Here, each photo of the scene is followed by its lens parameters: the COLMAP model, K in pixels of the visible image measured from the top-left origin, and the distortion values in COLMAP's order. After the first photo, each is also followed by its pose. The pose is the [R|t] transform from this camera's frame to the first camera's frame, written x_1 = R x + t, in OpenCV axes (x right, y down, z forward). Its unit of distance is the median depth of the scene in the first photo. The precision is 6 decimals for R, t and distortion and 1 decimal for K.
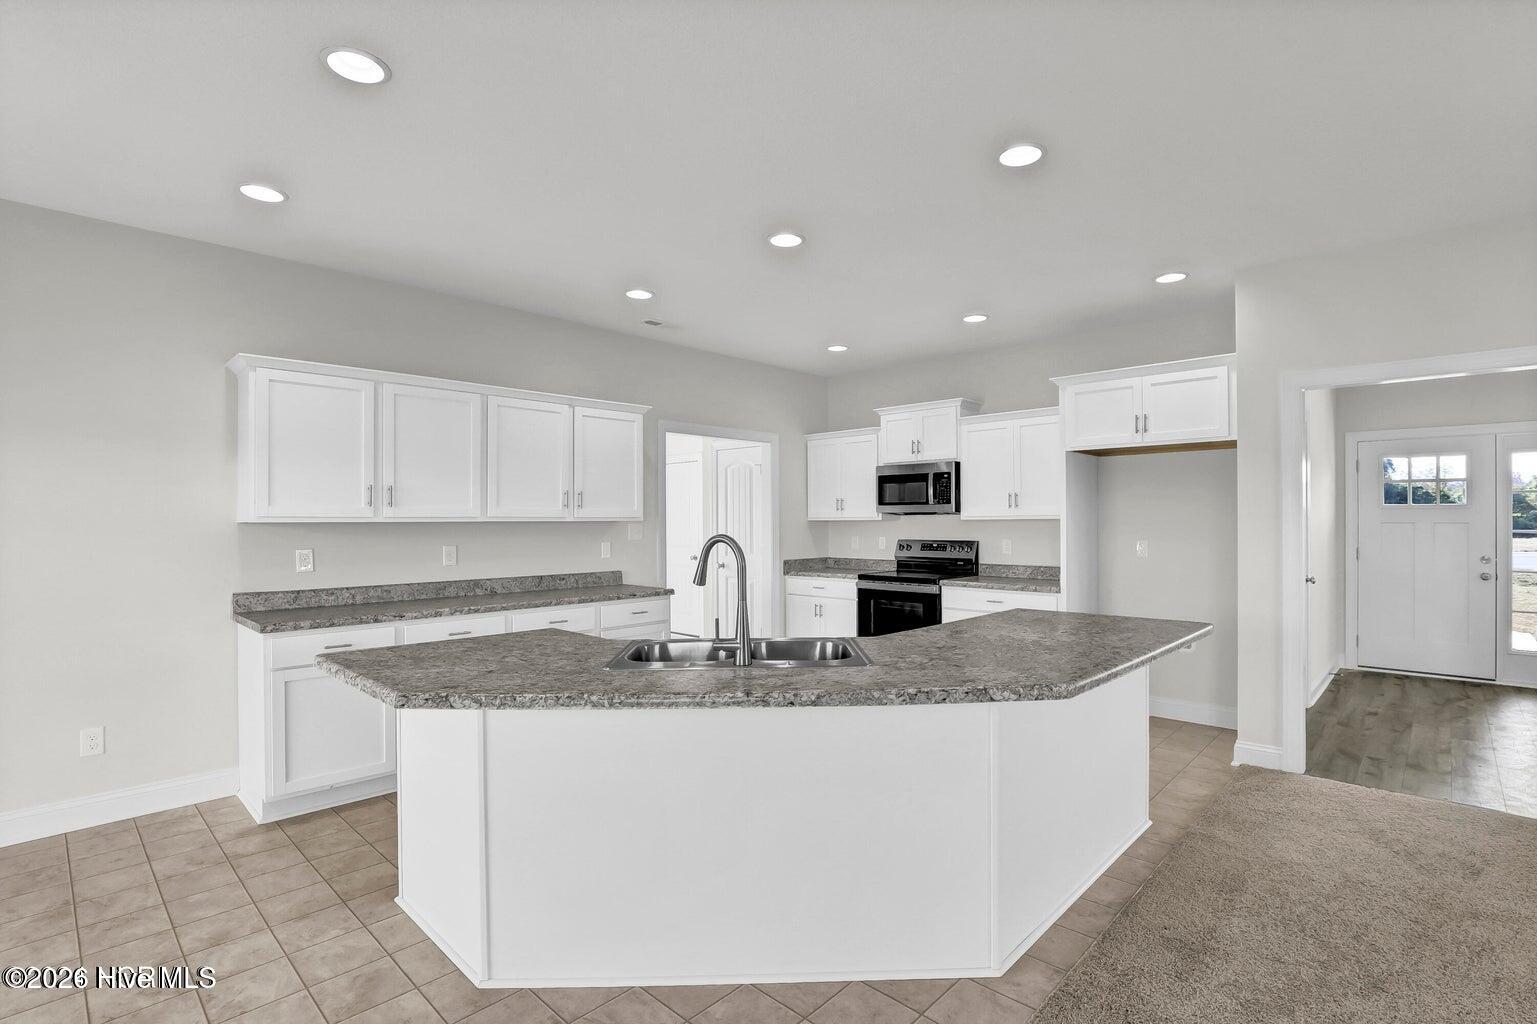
lens RADIAL K [[724.1, 0, 768.5], [0, 724.1, 512.0], [0, 0, 1]] dist [-0.024916, -0.000051]
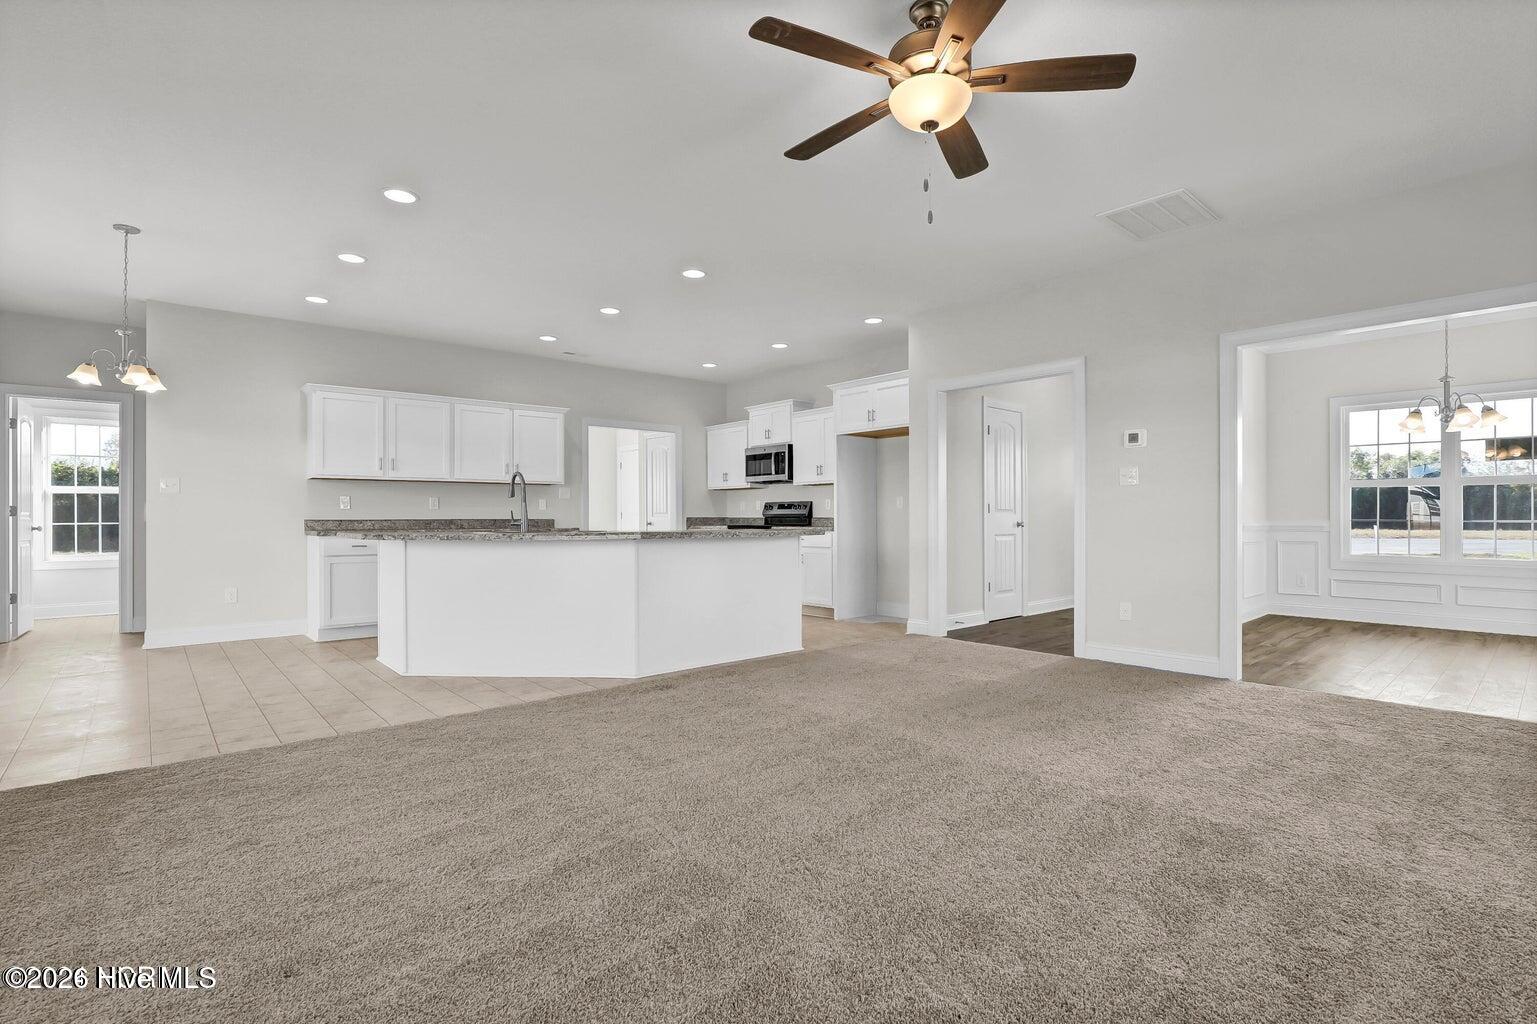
lens RADIAL K [[725.1, 0, 768.5], [0, 725.1, 512.0], [0, 0, 1]] dist [-0.029580, -0.000337]
pose [[0.996141, 0.000091, -0.087772, 0.353993], [0.000335, 0.999988, 0.004839, 0.057734], [0.087771, -0.004850, 0.996129, -0.428738]]
